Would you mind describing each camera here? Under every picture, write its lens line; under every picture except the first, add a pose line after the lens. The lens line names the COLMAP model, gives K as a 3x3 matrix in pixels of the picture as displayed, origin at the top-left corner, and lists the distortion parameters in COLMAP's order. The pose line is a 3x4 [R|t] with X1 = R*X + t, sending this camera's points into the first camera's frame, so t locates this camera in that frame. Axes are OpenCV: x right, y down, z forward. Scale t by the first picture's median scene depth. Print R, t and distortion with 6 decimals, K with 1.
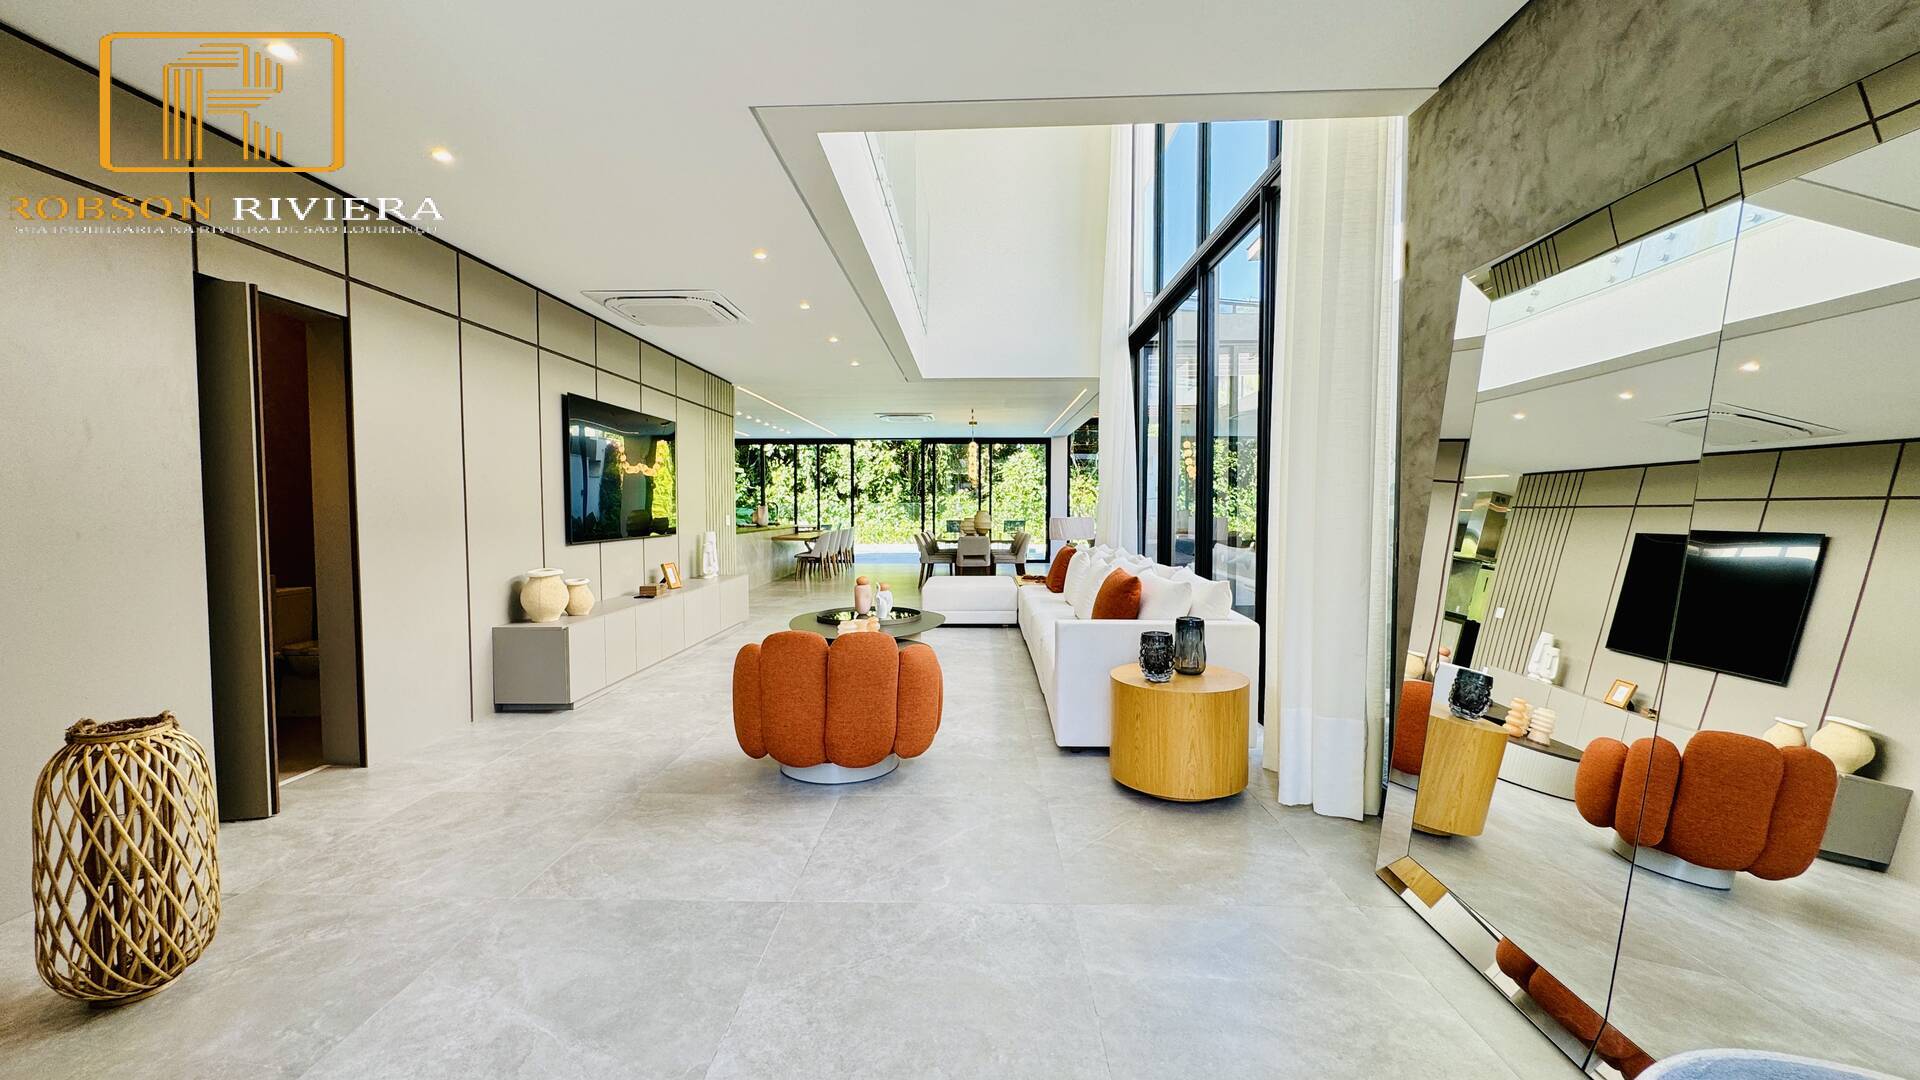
lens RADIAL K [[765.6, 0, 960.0], [0, 765.6, 540.0], [0, 0, 1]] dist [-0.001754, 0.000349]
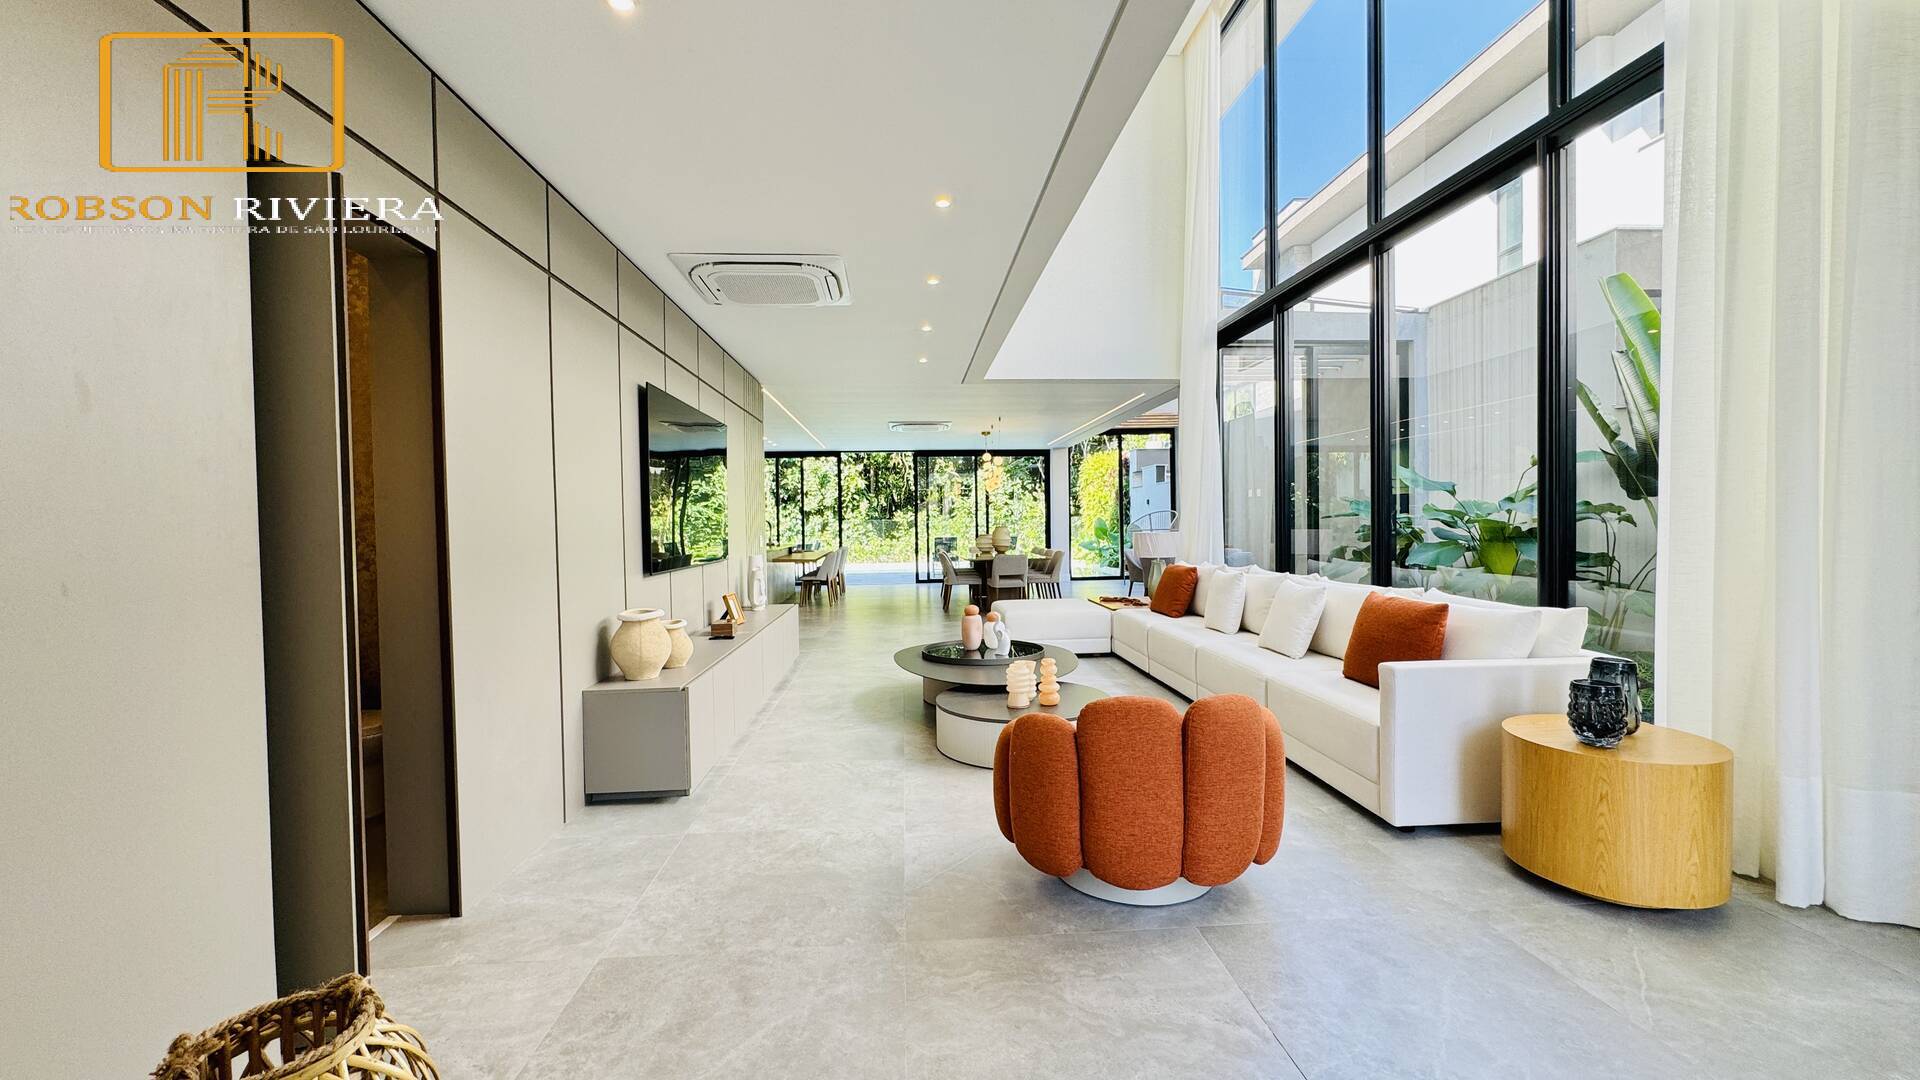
lens RADIAL K [[765.6, 0, 960.0], [0, 765.6, 540.0], [0, 0, 1]] dist [-0.001754, 0.000349]
pose [[0.995032, -0.015672, 0.098310, -0.308248], [0.017752, 0.999636, -0.020313, -0.010382], [-0.097955, 0.021957, 0.994949, 0.215171]]
